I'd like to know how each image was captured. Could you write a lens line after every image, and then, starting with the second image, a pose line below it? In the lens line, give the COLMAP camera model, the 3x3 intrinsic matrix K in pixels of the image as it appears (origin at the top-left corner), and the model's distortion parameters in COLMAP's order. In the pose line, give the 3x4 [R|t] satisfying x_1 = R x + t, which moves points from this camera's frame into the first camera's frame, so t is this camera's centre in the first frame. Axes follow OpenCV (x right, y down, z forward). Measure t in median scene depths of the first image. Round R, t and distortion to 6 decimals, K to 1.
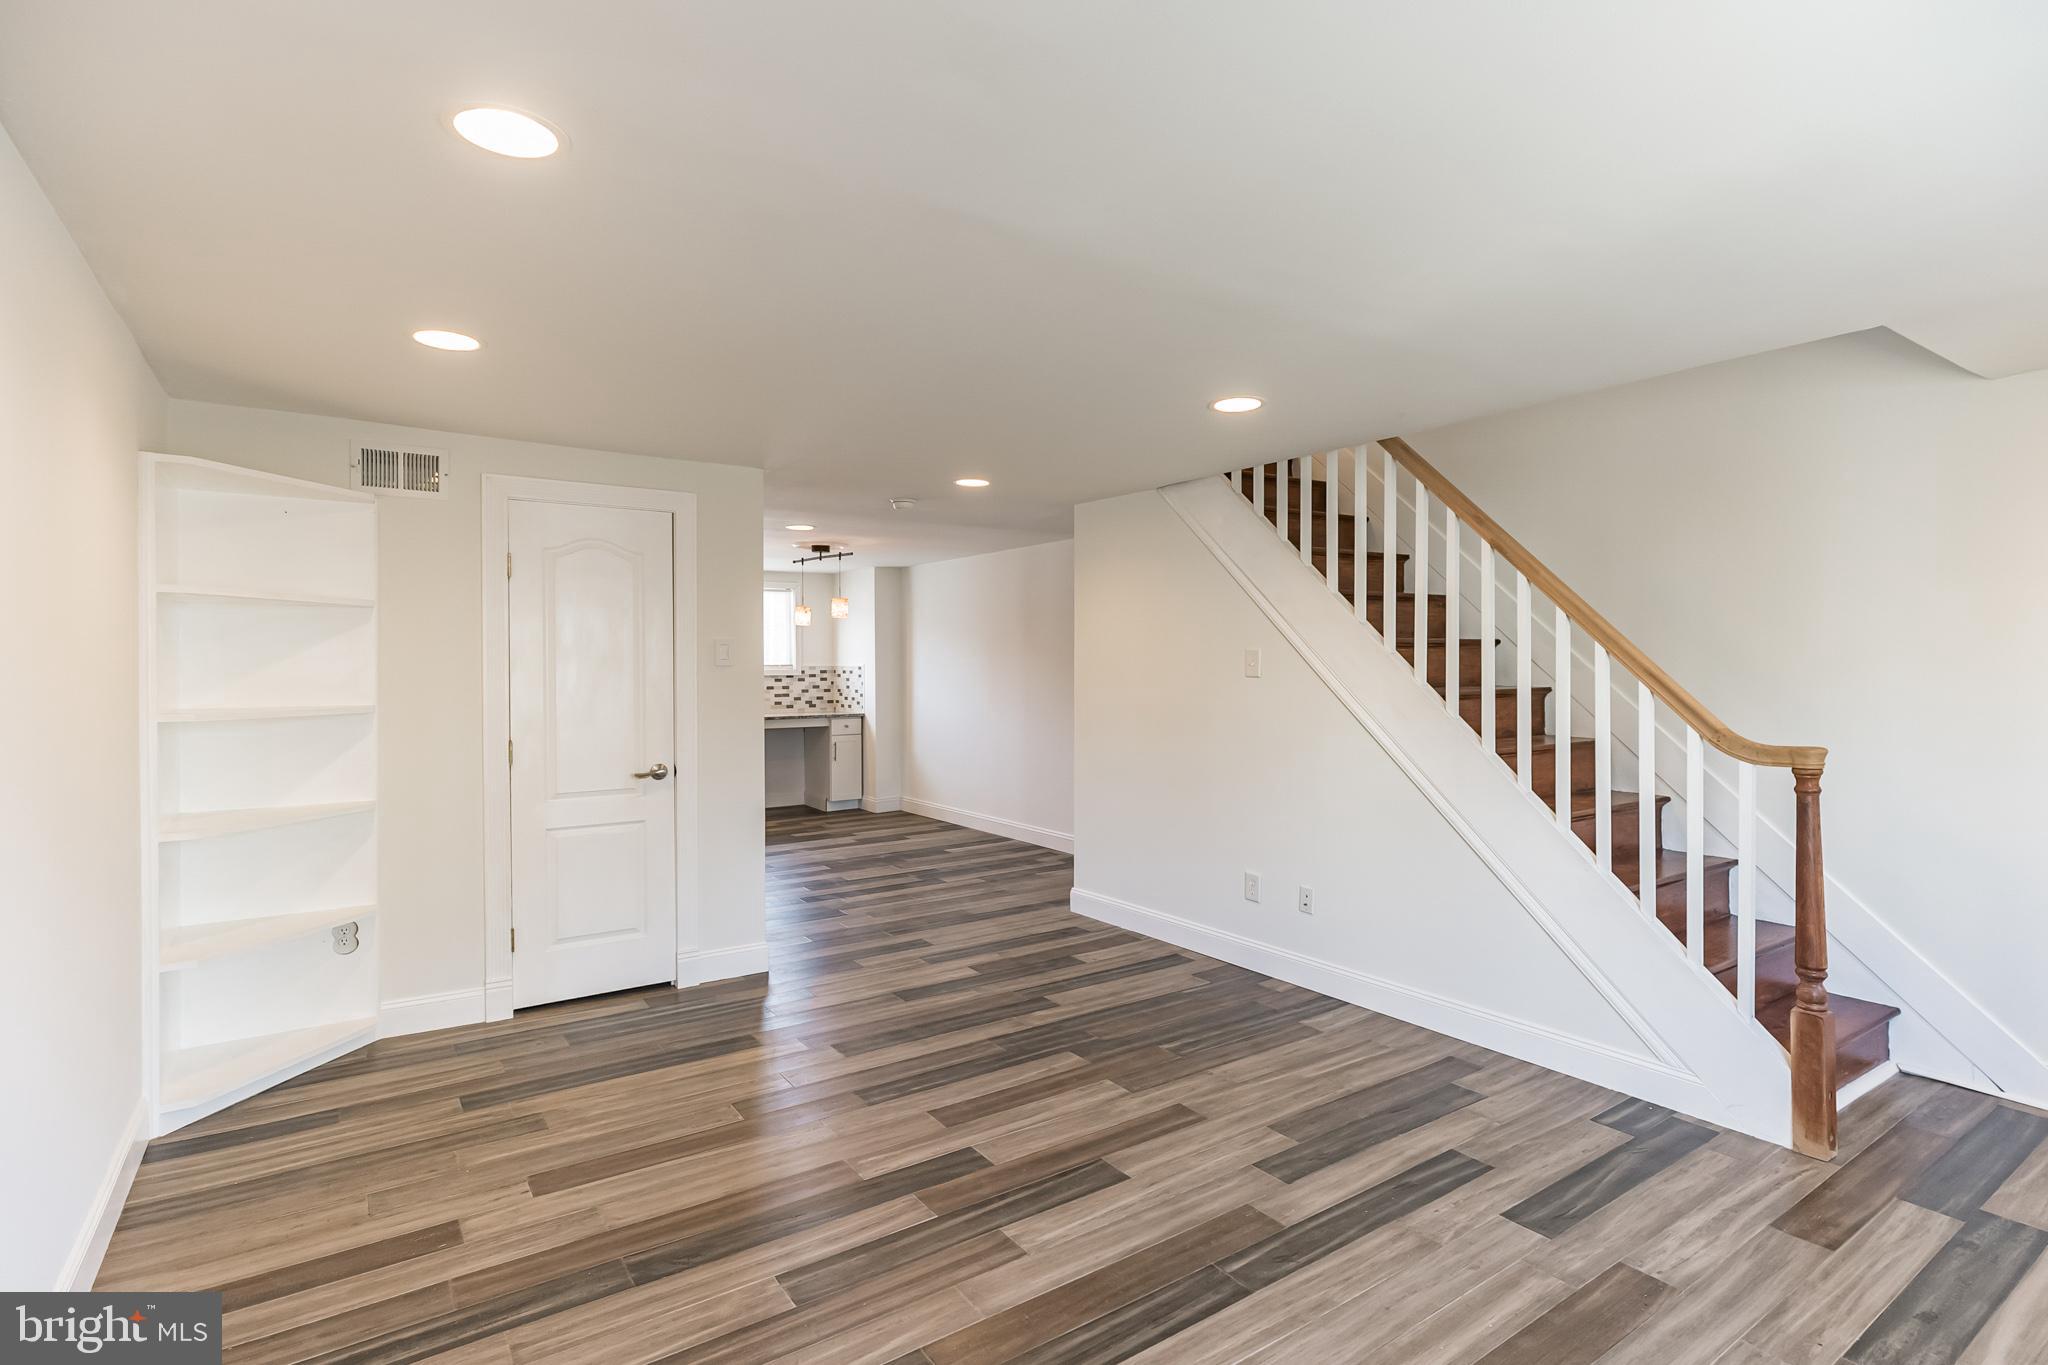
lens RADIAL K [[993.1, 0, 1017.0], [0, 993.1, 686.6], [0, 0, 1]] dist [0.044162, -0.000748]
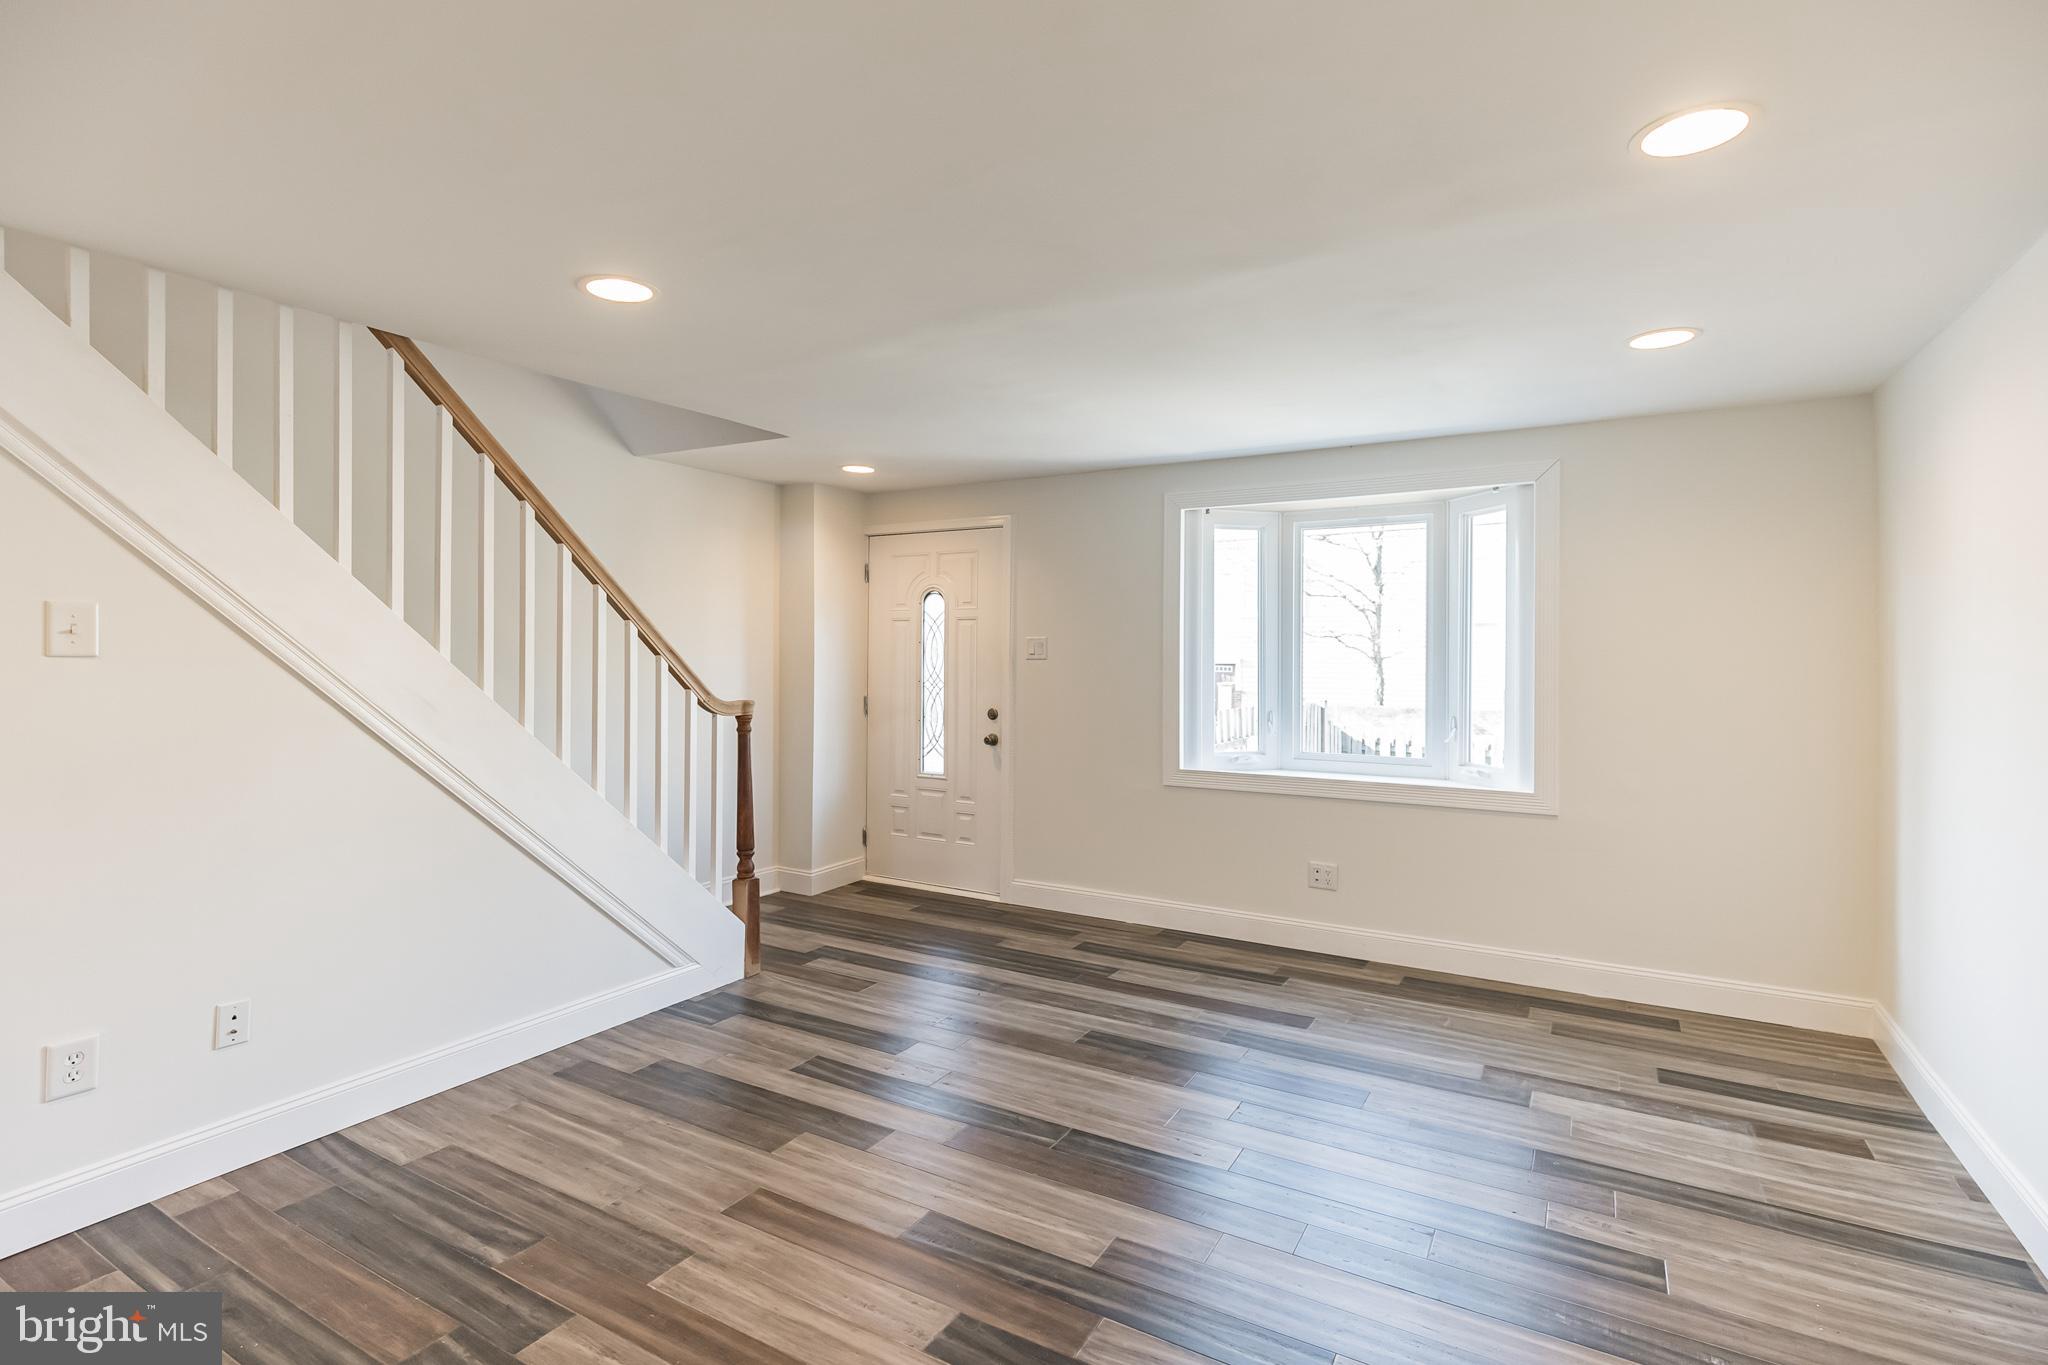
lens RADIAL K [[993.1, 0, 1009.7], [0, 993.1, 642.4], [0, 0, 1]] dist [0.044162, -0.000748]
pose [[-0.411703, 0.012420, 0.911233, -0.623047], [0.009131, 0.999913, -0.009504, -0.008591], [-0.911272, 0.004408, -0.411781, 1.093566]]
